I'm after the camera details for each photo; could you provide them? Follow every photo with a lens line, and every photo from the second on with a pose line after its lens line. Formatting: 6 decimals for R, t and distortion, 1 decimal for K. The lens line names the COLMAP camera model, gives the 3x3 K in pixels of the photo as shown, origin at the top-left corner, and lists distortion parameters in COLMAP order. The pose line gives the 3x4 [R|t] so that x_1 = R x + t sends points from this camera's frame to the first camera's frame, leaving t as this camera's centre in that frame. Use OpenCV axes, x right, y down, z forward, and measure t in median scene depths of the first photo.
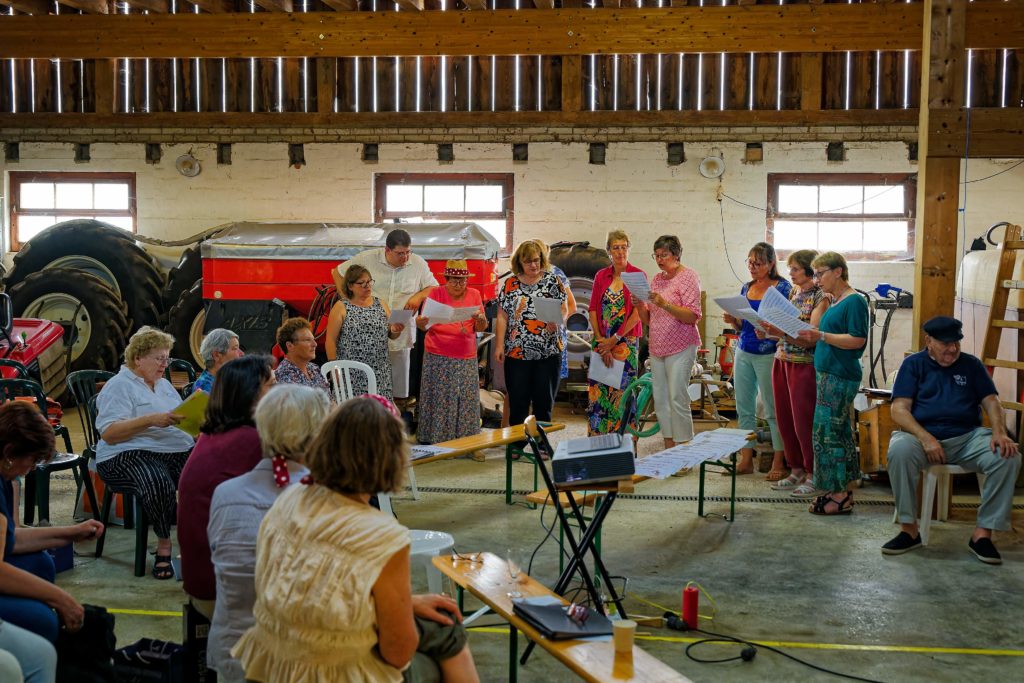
lens RADIAL K [[1263.5, 0, 511.5], [0, 1263.5, 353.1], [0, 0, 1]] dist [0.002568, -0.011717]
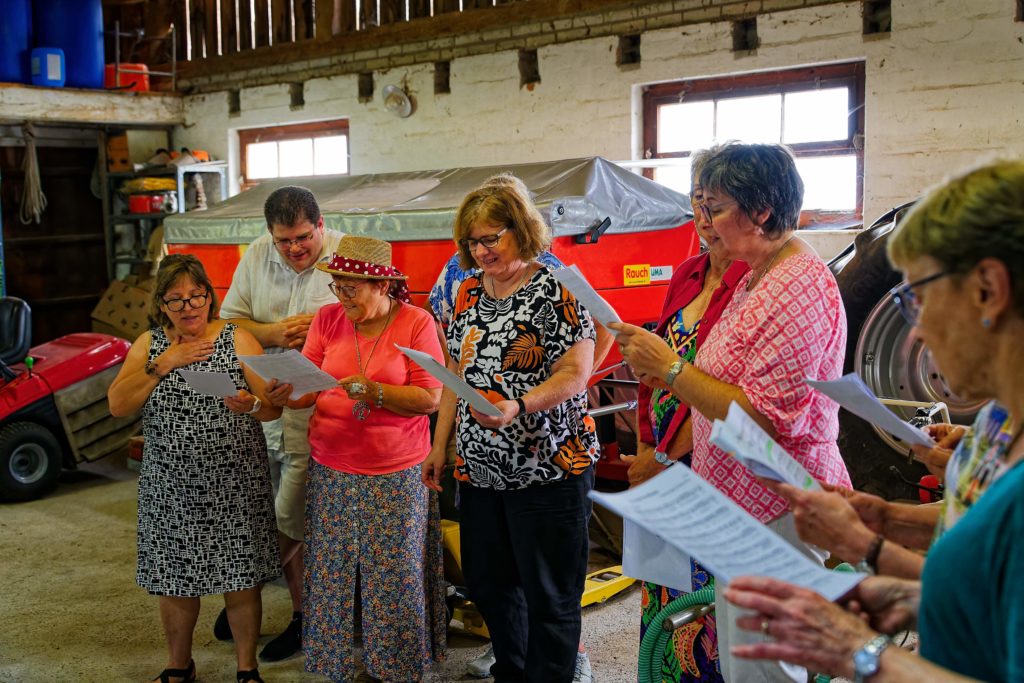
lens RADIAL K [[1263.5, 0, 511.5], [0, 1263.5, 353.1], [0, 0, 1]] dist [0.002568, -0.011717]
pose [[0.816950, 0.031682, -0.575837, 0.181760], [-0.022649, 0.999482, 0.022859, -0.034197], [0.576263, -0.005633, 0.817245, 0.509705]]
